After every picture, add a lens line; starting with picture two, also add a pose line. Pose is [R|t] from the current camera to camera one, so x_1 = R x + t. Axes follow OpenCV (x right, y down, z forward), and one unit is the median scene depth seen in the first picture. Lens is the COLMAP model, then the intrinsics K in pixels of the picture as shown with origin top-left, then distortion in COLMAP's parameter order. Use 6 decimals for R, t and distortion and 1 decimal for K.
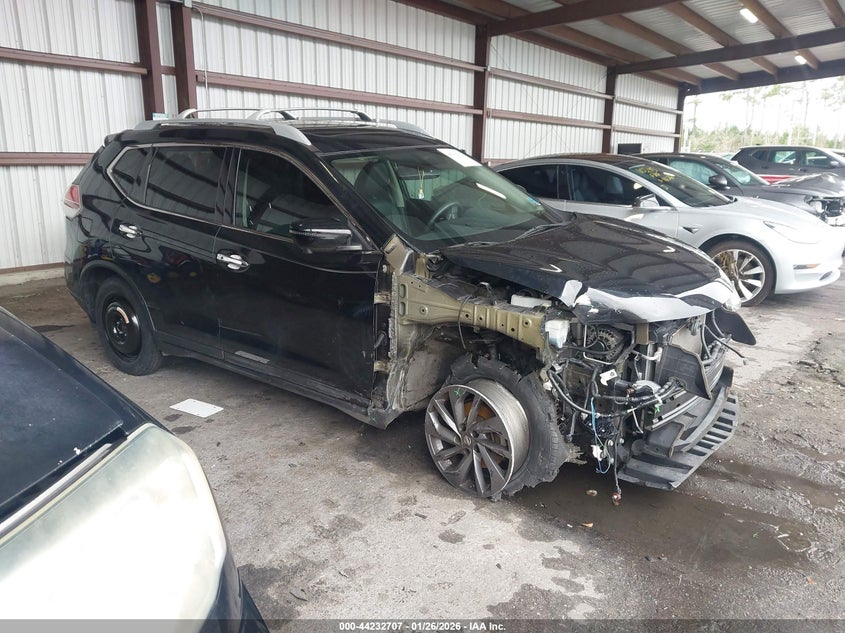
lens RADIAL K [[650.8, 0, 422.5], [0, 650.8, 316.5], [0, 0, 1]] dist [-0.006395, -0.004797]
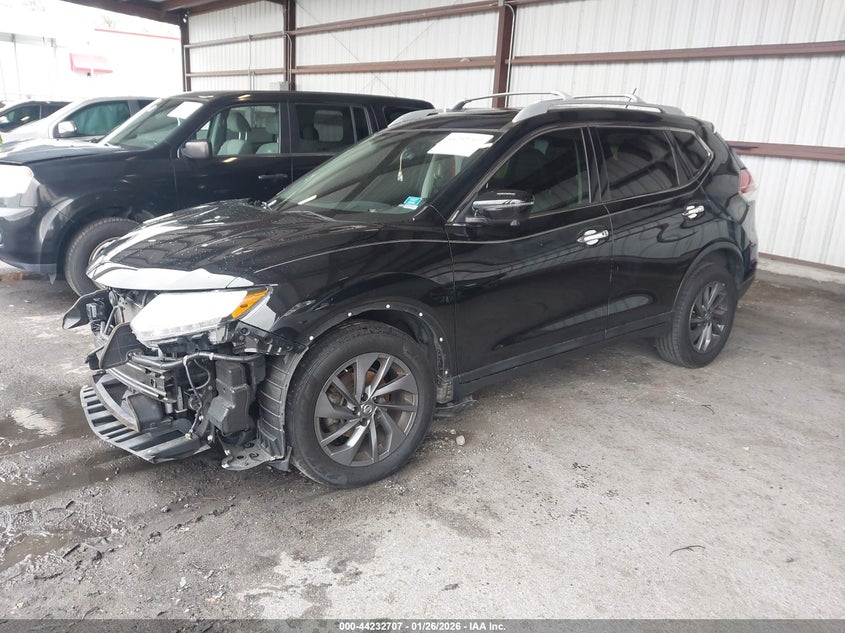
lens RADIAL K [[650.8, 0, 422.5], [0, 650.8, 316.5], [0, 0, 1]] dist [-0.006395, -0.004797]
pose [[-0.229993, 0.254914, -0.939214, 1.125579], [-0.288589, 0.903812, 0.315974, -0.339885], [0.929419, 0.343718, -0.134305, 1.438795]]
